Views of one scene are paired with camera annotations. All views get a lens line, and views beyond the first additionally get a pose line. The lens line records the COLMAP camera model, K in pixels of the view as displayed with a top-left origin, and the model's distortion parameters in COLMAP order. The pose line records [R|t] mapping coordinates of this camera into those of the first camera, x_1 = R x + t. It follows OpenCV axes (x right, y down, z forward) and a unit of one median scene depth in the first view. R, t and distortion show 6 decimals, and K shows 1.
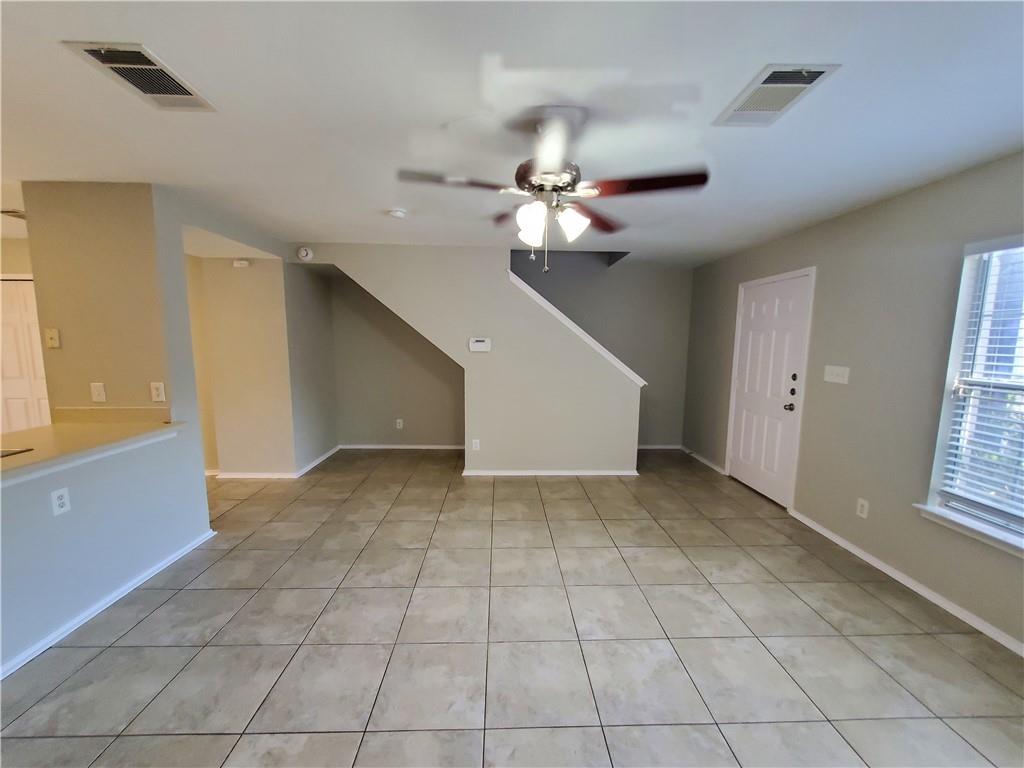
lens RADIAL K [[413.6, 0, 520.0], [0, 413.6, 401.9], [0, 0, 1]] dist [-0.000380, 0.000067]
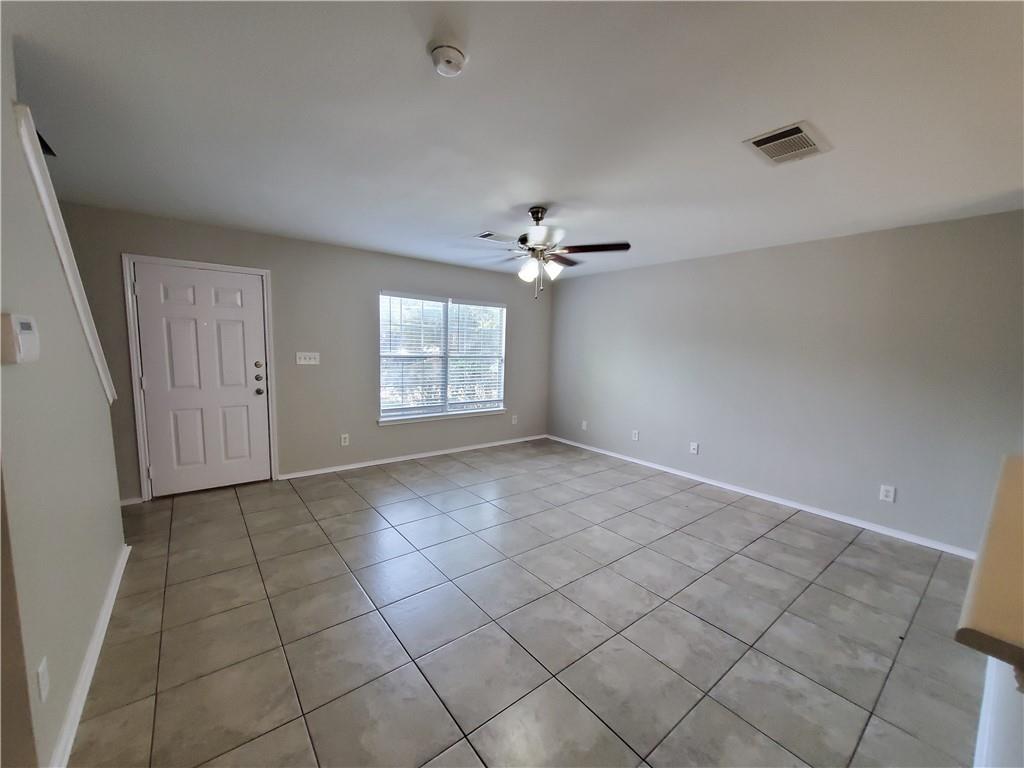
lens RADIAL K [[410.0, 0, 512.9], [0, 410.0, 390.0], [0, 0, 1]] dist [-0.001205, 0.000093]
pose [[-0.593687, -0.114750, 0.796472, -0.882396], [0.084887, 0.975327, 0.203793, -0.219328], [-0.800206, 0.188600, -0.569298, 1.485158]]
